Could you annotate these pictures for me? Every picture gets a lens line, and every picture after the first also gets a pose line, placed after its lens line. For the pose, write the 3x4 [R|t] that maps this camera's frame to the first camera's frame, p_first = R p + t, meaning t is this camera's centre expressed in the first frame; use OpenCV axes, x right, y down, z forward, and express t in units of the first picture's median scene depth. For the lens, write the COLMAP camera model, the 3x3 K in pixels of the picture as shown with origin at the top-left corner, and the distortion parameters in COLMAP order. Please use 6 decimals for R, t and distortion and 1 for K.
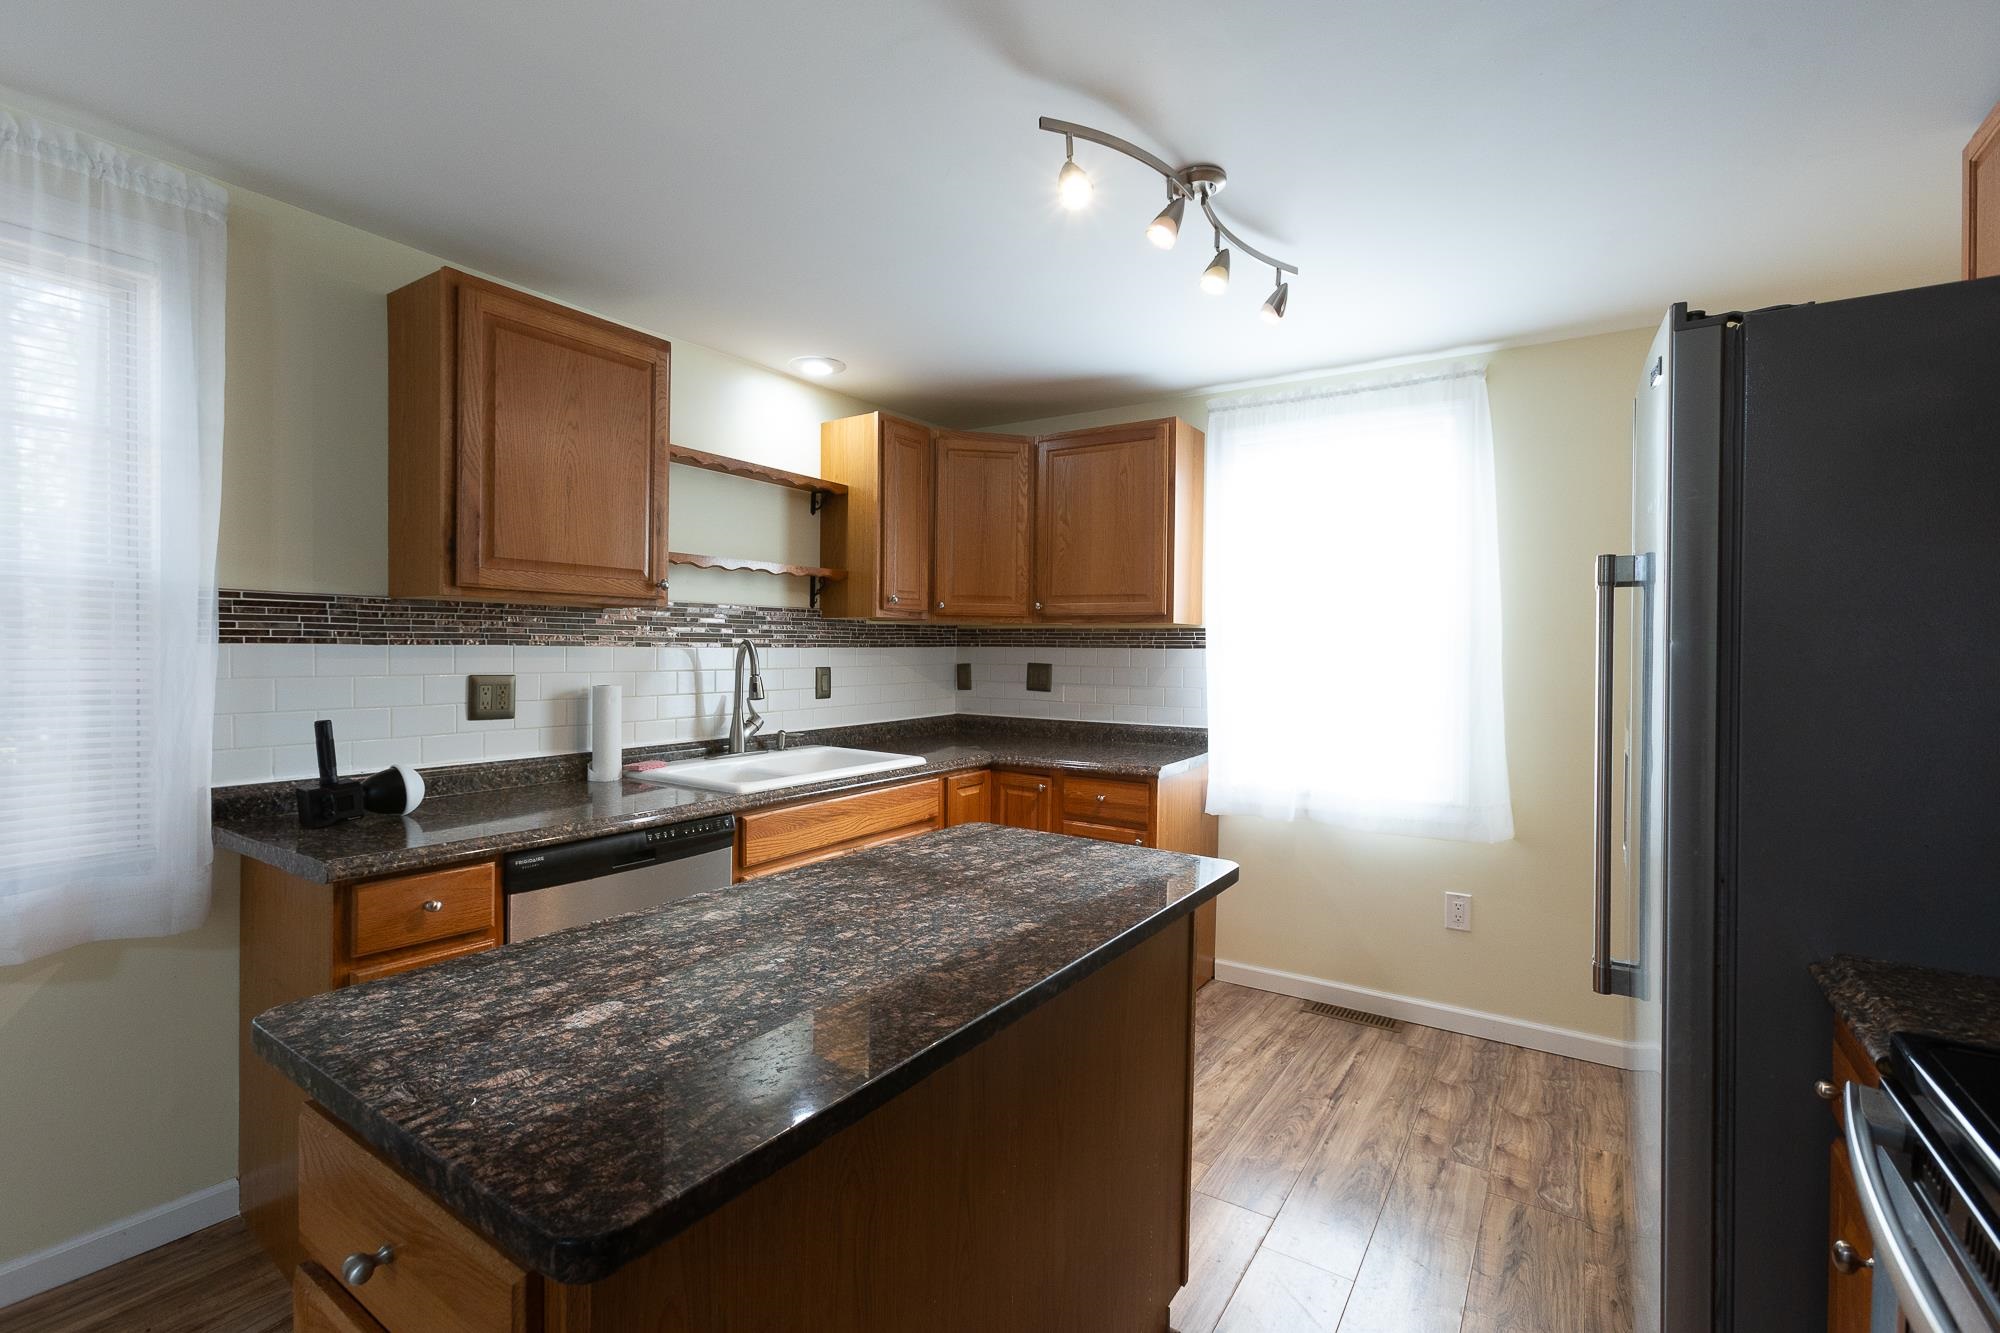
lens RADIAL K [[921.7, 0, 1000.0], [0, 921.7, 666.5], [0, 0, 1]] dist [-0.002085, 0.009695]
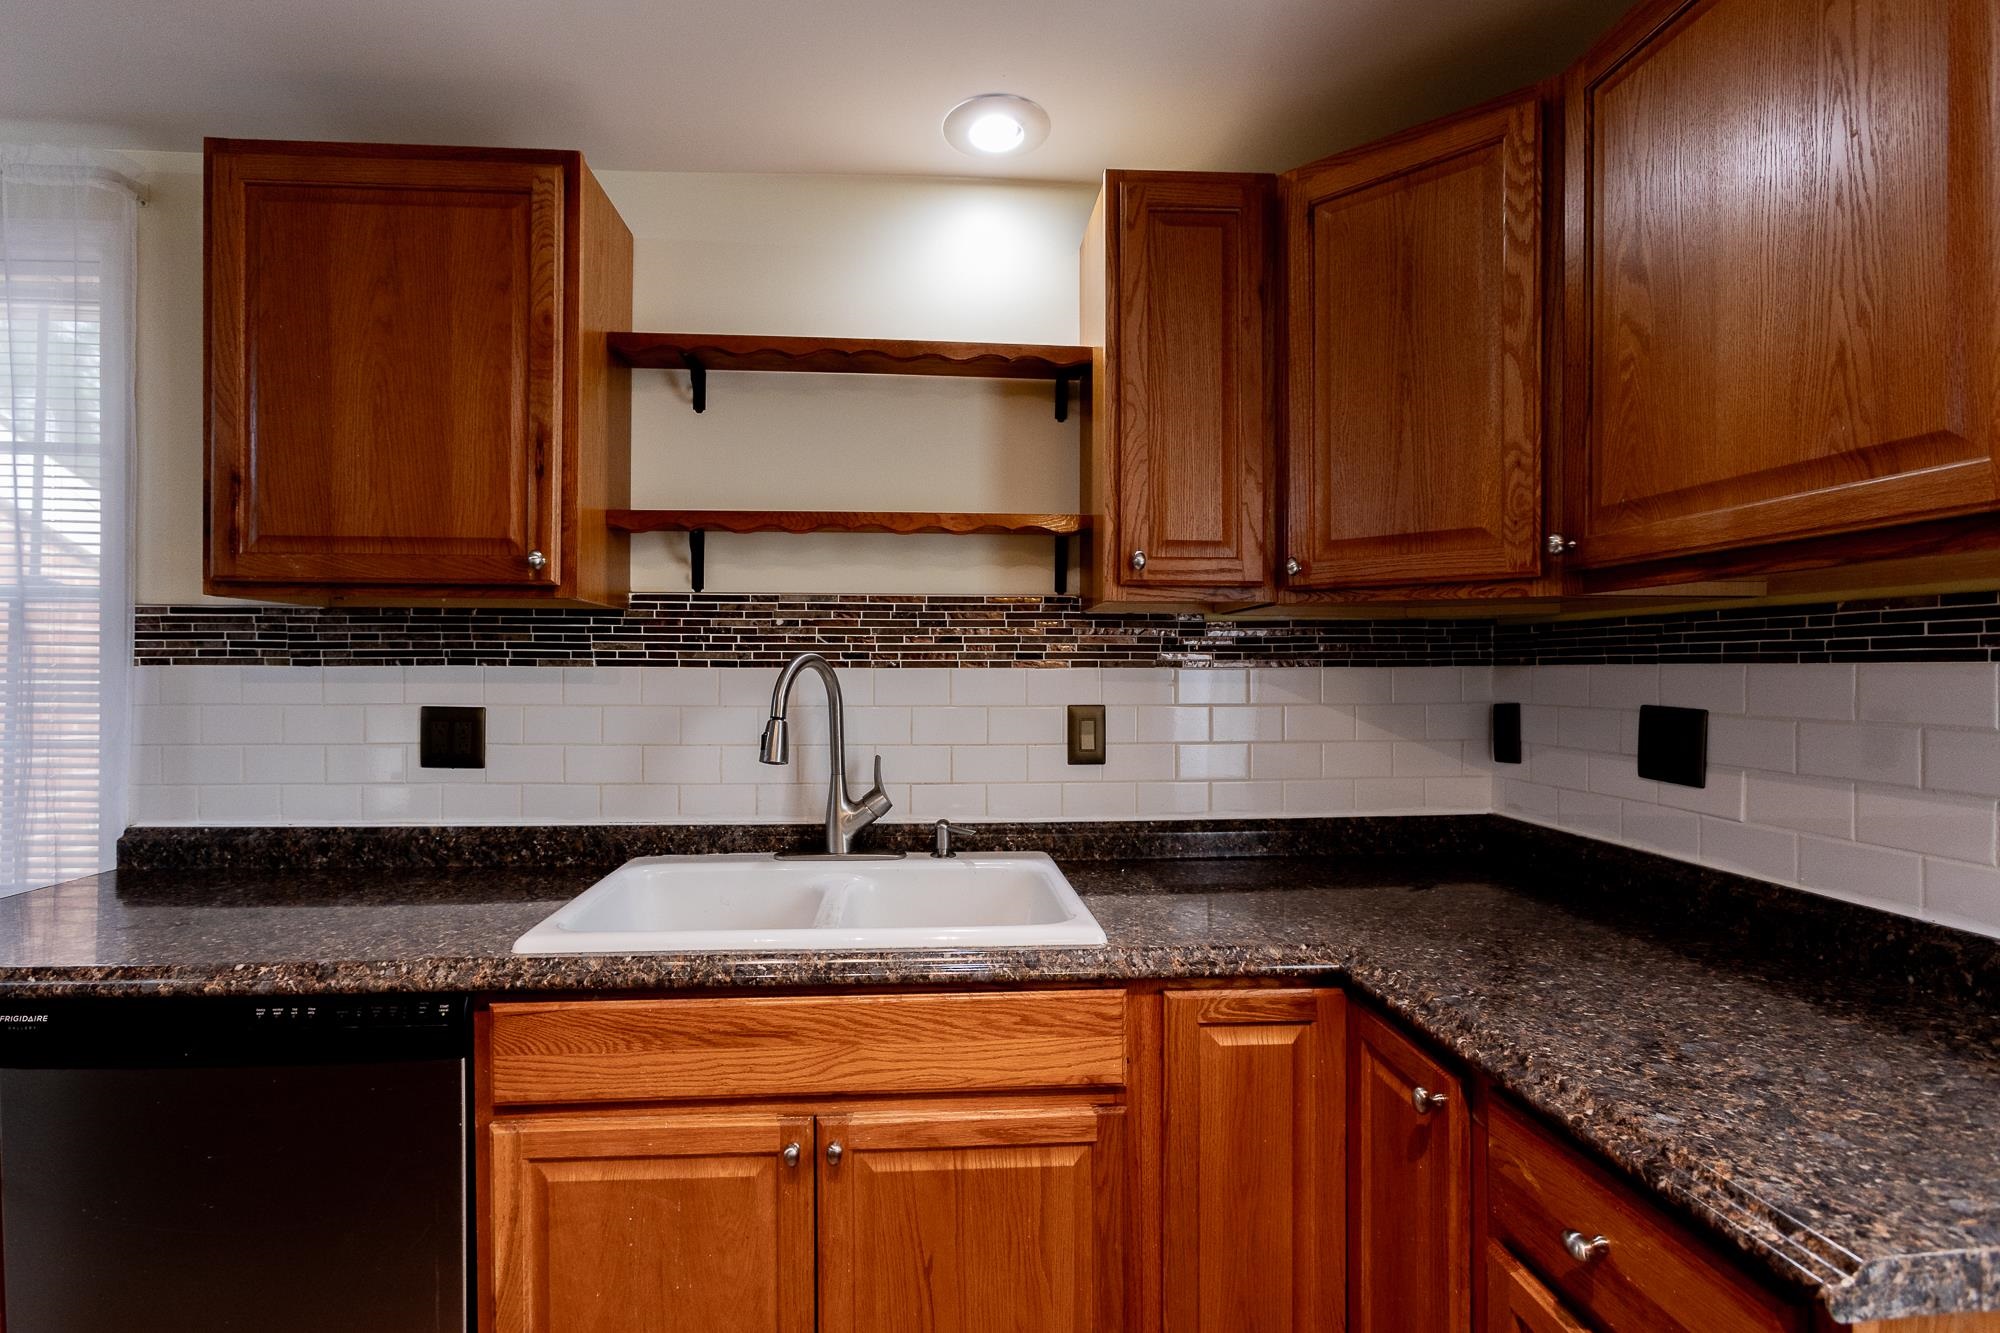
lens RADIAL K [[911.1, 0, 960.8], [0, 911.1, 672.3], [0, 0, 1]] dist [-0.008577, 0.009487]
pose [[0.594087, -0.005501, -0.804382, 0.212393], [-0.013939, 0.999756, -0.017132, -0.009092], [0.804280, 0.021390, 0.593865, 0.713520]]
